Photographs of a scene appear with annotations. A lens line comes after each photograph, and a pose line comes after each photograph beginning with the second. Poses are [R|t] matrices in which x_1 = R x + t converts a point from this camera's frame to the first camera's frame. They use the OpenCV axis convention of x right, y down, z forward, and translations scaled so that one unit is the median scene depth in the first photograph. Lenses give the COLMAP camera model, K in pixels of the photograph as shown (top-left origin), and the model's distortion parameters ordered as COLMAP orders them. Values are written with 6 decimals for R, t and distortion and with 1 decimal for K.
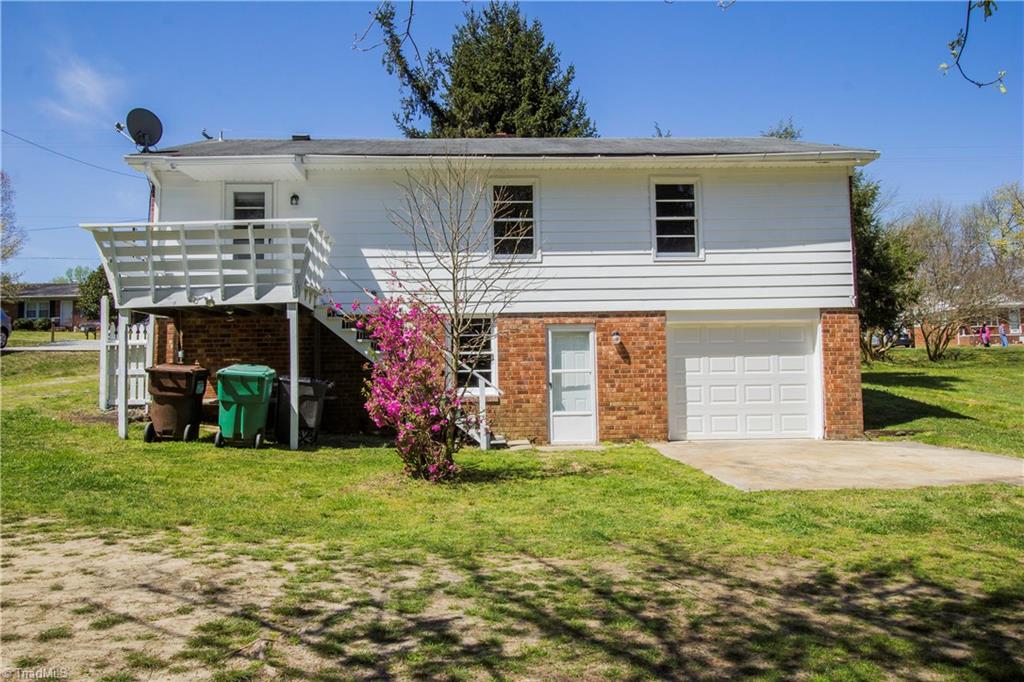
lens RADIAL K [[854.9, 0, 512.0], [0, 854.9, 341.0], [0, 0, 1]] dist [-0.002442, -0.000858]
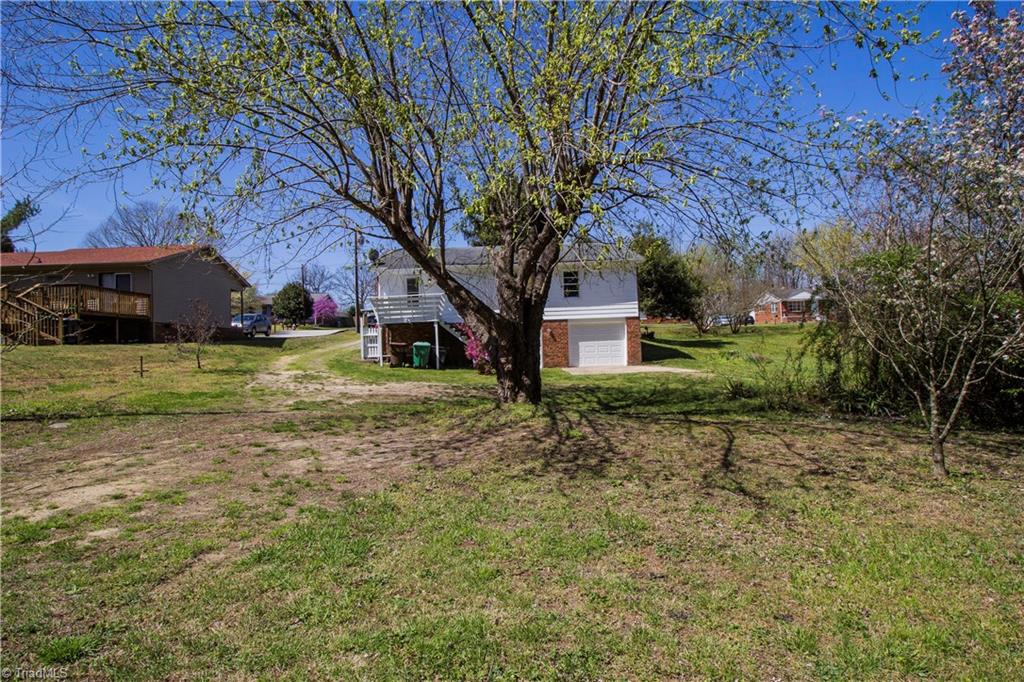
lens RADIAL K [[571.1, 0, 512.0], [0, 571.1, 341.0], [0, 0, 1]] dist [0.000062, -0.000005]
pose [[0.999658, -0.019041, -0.017938, 0.041950], [0.019560, 0.999382, 0.029203, -0.027794], [0.017371, -0.029544, 0.999413, -0.972940]]
